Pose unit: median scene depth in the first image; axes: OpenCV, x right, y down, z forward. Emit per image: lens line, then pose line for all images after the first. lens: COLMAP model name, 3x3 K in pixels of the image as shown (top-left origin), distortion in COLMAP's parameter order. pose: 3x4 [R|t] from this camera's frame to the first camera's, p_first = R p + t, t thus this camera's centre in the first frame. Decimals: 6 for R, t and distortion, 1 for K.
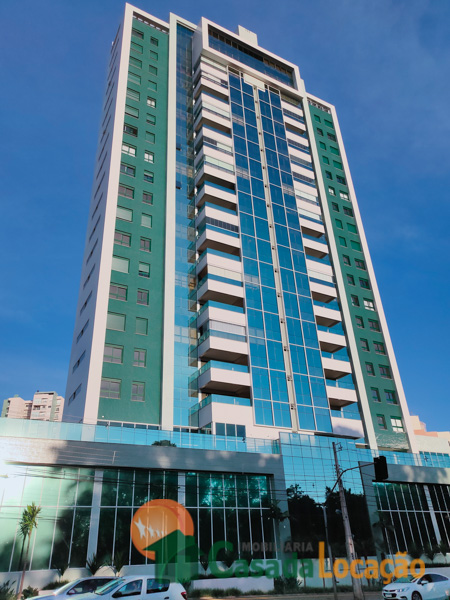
lens RADIAL K [[465.2, 0, 225.0], [0, 465.2, 300.0], [0, 0, 1]] dist [0.072644, -0.063170]
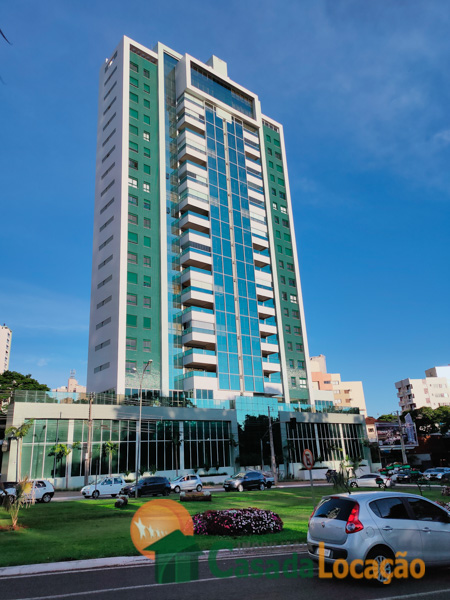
lens RADIAL K [[465.2, 0, 225.0], [0, 465.2, 300.0], [0, 0, 1]] dist [0.072644, -0.063170]
pose [[0.984128, 0.051814, 0.169728, -0.147414], [-0.079644, 0.983652, 0.161512, -0.214479], [-0.158585, -0.172467, 0.972166, -0.367599]]
